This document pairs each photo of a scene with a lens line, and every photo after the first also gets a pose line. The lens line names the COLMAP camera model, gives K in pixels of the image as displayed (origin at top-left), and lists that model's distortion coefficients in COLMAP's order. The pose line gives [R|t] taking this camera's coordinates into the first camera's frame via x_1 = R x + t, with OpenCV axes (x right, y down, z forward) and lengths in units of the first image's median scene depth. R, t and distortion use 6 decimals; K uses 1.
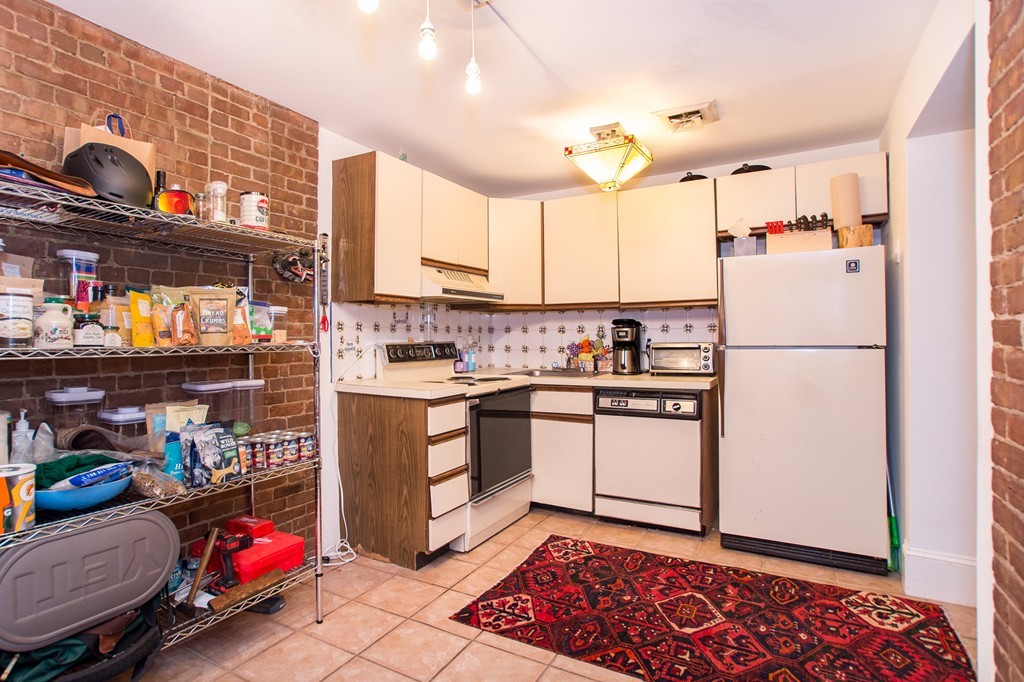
lens RADIAL K [[508.2, 0, 506.2], [0, 508.2, 338.8], [0, 0, 1]] dist [-0.065705, 0.041639]
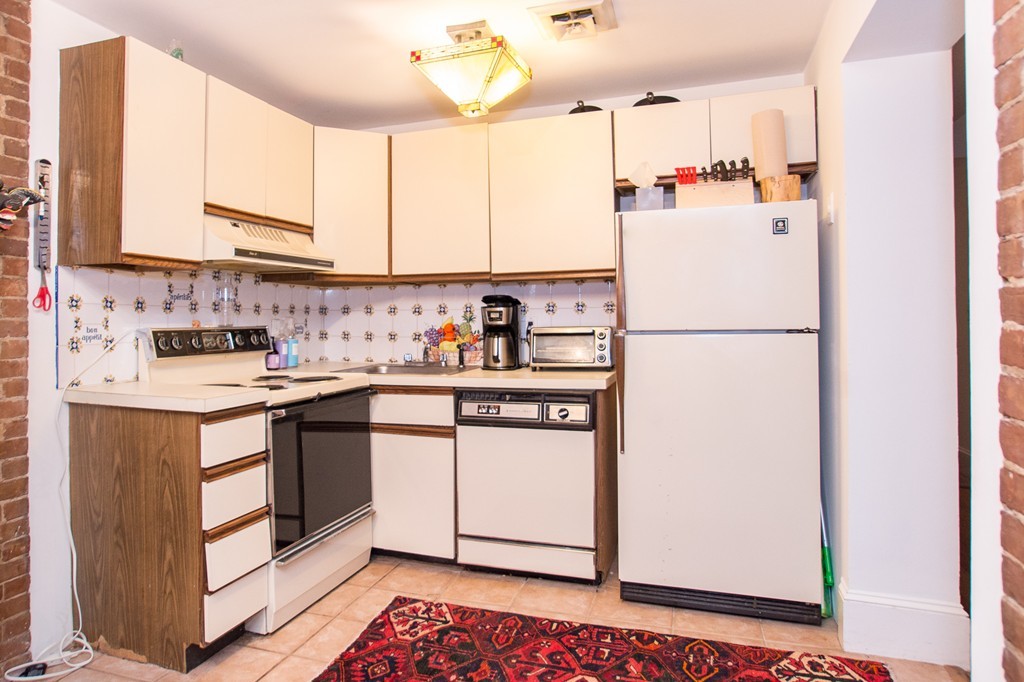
lens RADIAL K [[609.4, 0, 512.3], [0, 609.4, 319.1], [0, 0, 1]] dist [-0.097138, 0.064456]
pose [[0.974990, -0.000016, 0.222250, 0.064709], [0.001668, 0.999972, -0.007242, 0.003026], [-0.222243, 0.007432, 0.974963, 0.142701]]
